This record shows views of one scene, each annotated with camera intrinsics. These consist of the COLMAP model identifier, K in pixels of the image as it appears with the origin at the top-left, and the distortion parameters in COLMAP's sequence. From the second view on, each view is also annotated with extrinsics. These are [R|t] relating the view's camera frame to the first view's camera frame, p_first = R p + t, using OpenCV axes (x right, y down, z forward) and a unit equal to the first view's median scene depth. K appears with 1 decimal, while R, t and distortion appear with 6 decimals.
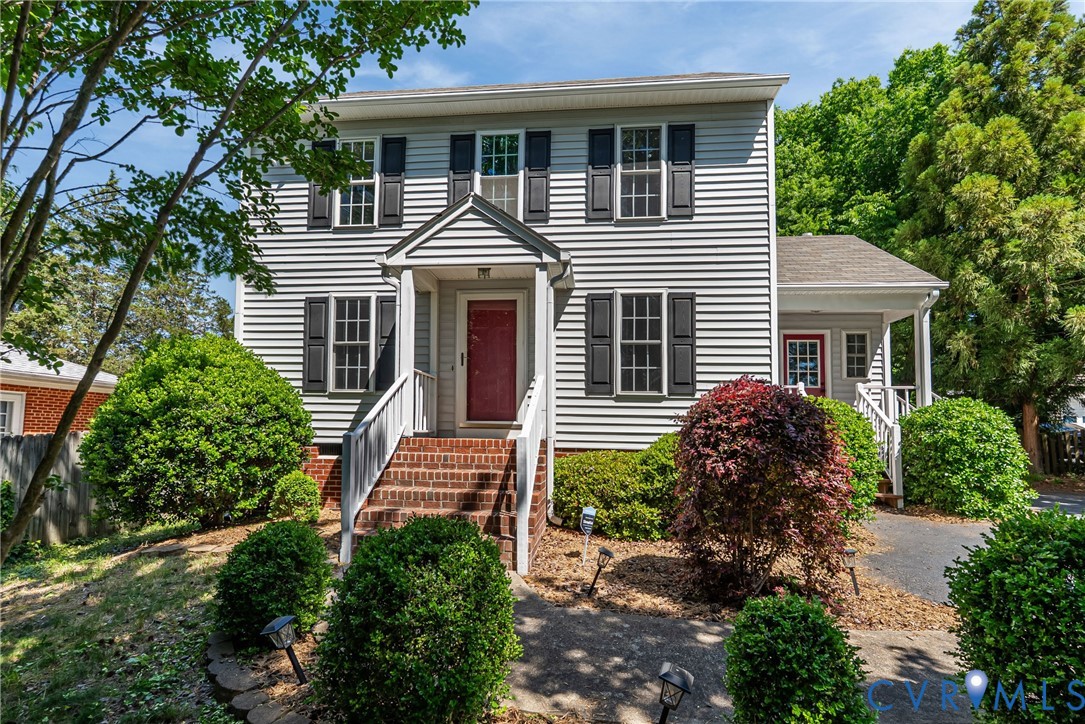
lens RADIAL K [[526.6, 0, 543.4], [0, 526.6, 354.4], [0, 0, 1]] dist [-0.001113, 0.000111]
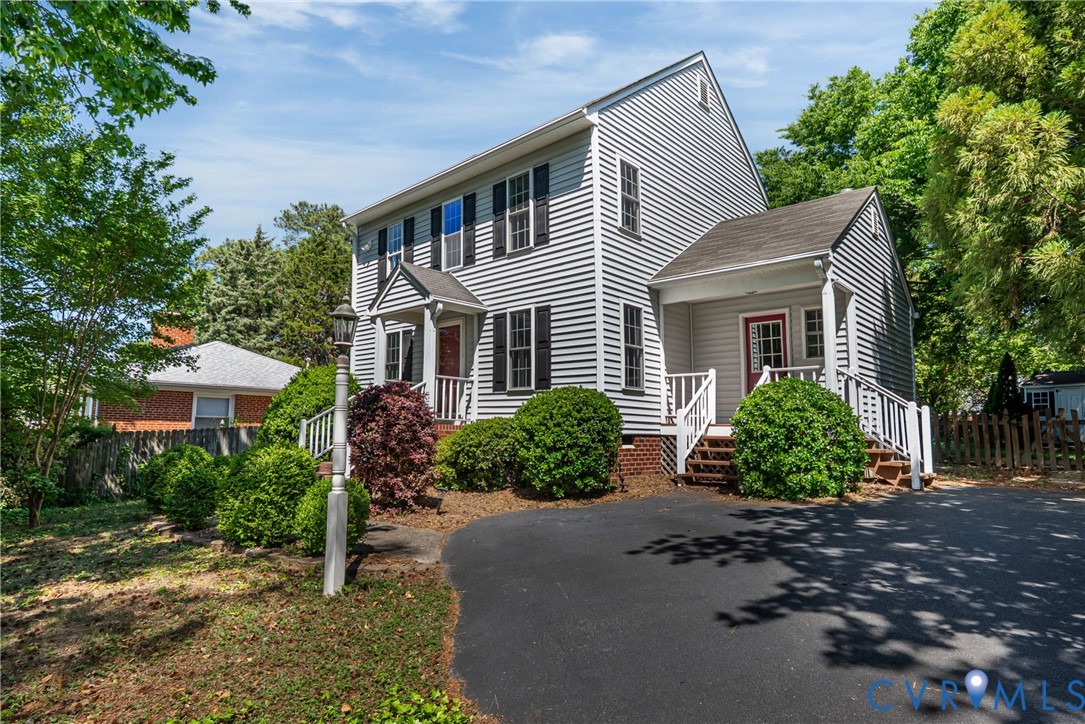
lens RADIAL K [[594.7, 0, 542.5], [0, 594.7, 362.0], [0, 0, 1]] dist [0.001120, -0.000015]
pose [[0.791754, -0.066661, -0.607192, 1.155785], [0.091023, 0.995805, 0.009366, 0.000024], [0.604020, -0.062684, 0.794500, -0.121077]]
